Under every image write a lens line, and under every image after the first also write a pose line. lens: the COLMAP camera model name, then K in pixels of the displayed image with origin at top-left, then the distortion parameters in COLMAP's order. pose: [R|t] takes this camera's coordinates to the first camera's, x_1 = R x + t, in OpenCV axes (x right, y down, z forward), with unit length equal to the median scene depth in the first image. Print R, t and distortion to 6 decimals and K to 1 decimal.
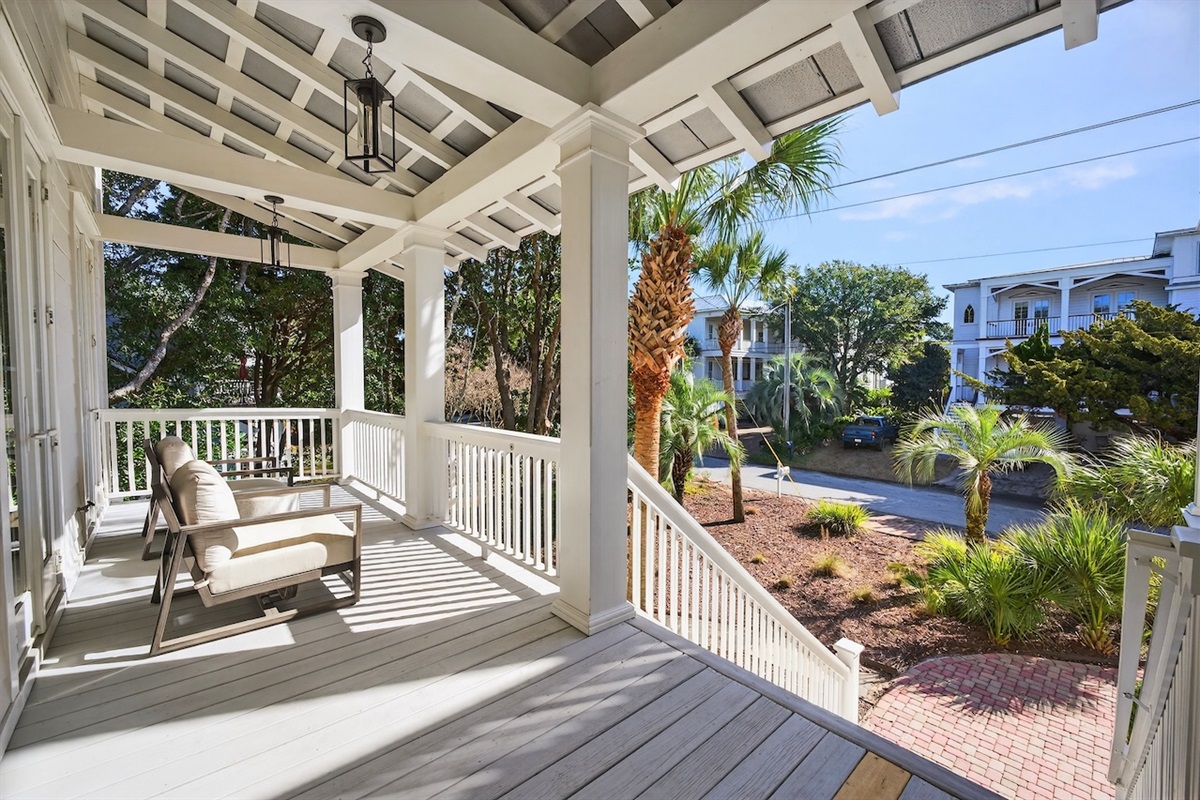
lens RADIAL K [[486.2, 0, 596.8], [0, 486.2, 395.6], [0, 0, 1]] dist [-0.004708, 0.000230]
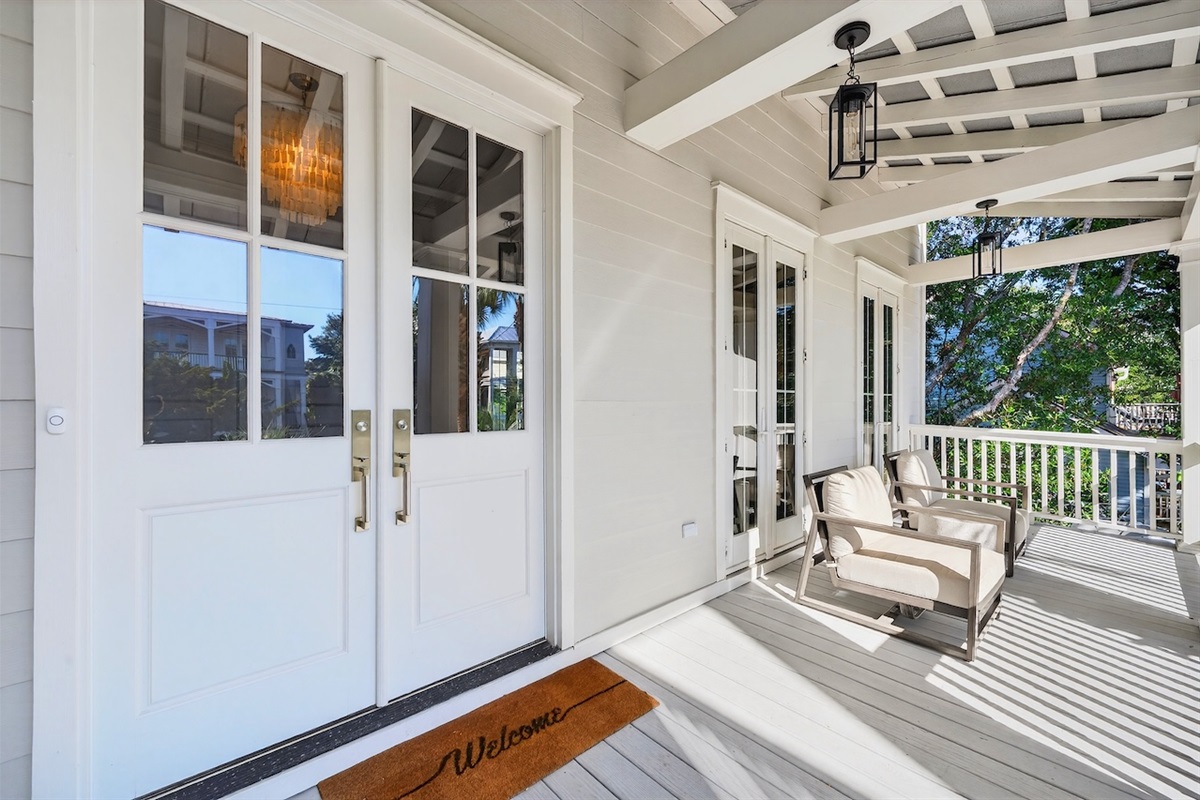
lens RADIAL K [[486.2, 0, 595.4], [0, 486.2, 401.0], [0, 0, 1]] dist [-0.004708, 0.000230]
pose [[-0.003149, -0.004670, -0.999984, 0.331136], [-0.034631, 0.999390, -0.004558, 0.005023], [0.999395, 0.034616, -0.003309, 0.330396]]
